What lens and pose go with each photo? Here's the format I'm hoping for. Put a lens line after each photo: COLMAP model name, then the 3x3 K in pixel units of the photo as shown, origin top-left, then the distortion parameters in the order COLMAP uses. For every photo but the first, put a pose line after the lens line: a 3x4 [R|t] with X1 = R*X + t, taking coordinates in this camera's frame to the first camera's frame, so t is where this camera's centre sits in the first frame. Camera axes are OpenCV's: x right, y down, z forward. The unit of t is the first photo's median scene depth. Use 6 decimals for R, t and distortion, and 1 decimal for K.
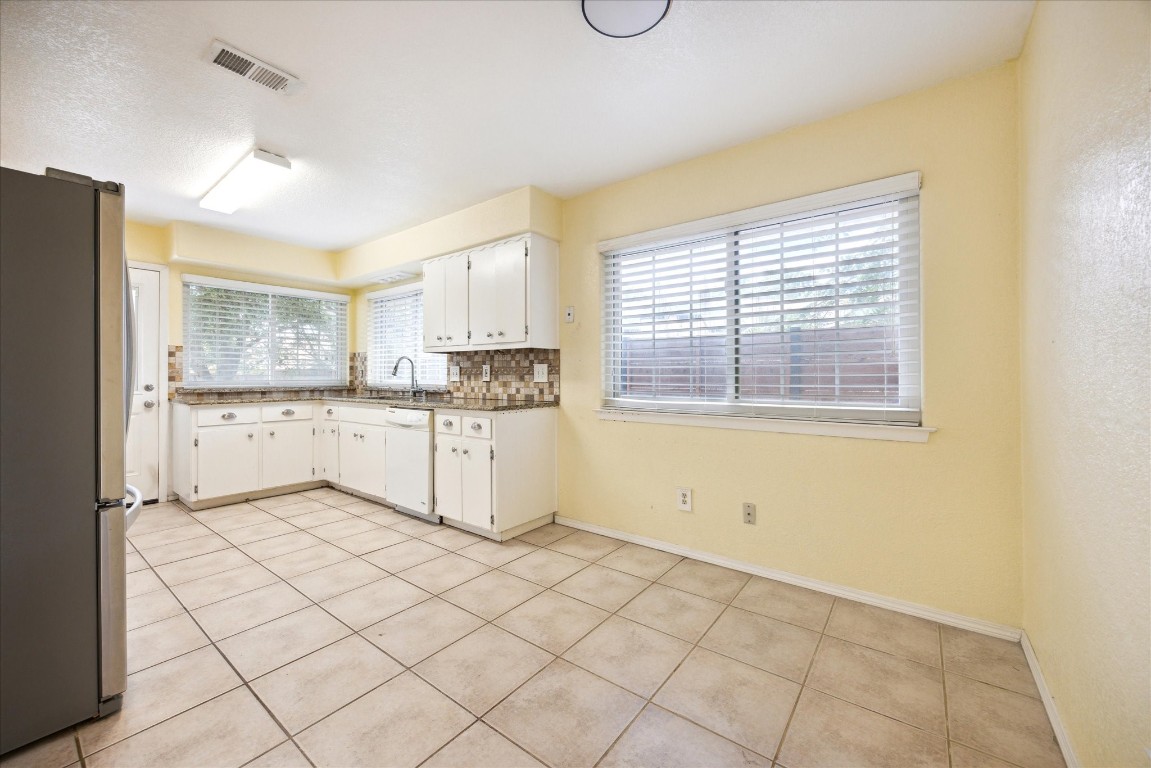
lens RADIAL K [[441.5, 0, 580.9], [0, 441.5, 381.0], [0, 0, 1]] dist [-0.010460, 0.001448]
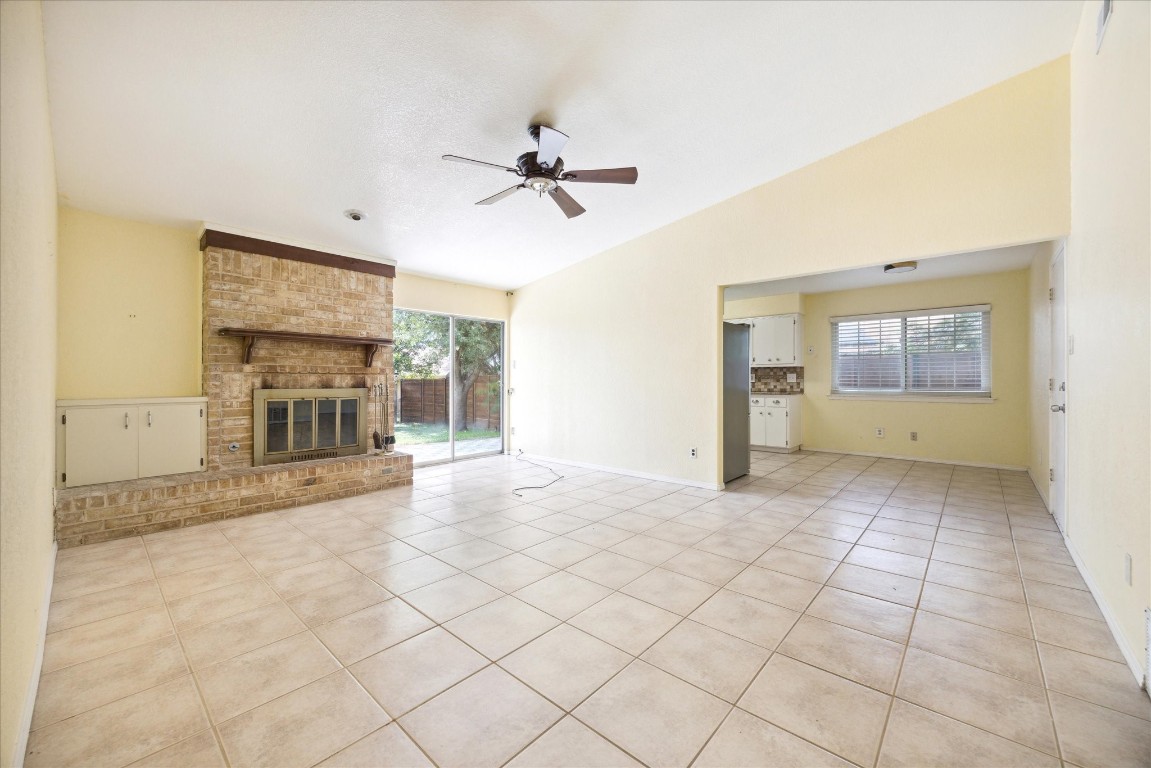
lens RADIAL K [[441.5, 0, 579.3], [0, 441.5, 318.9], [0, 0, 1]] dist [-0.010460, 0.001448]
pose [[0.996944, -0.007688, -0.077745, -0.127930], [-0.003857, 0.989088, -0.147273, 0.002234], [0.078029, 0.147123, 0.986036, -0.165615]]
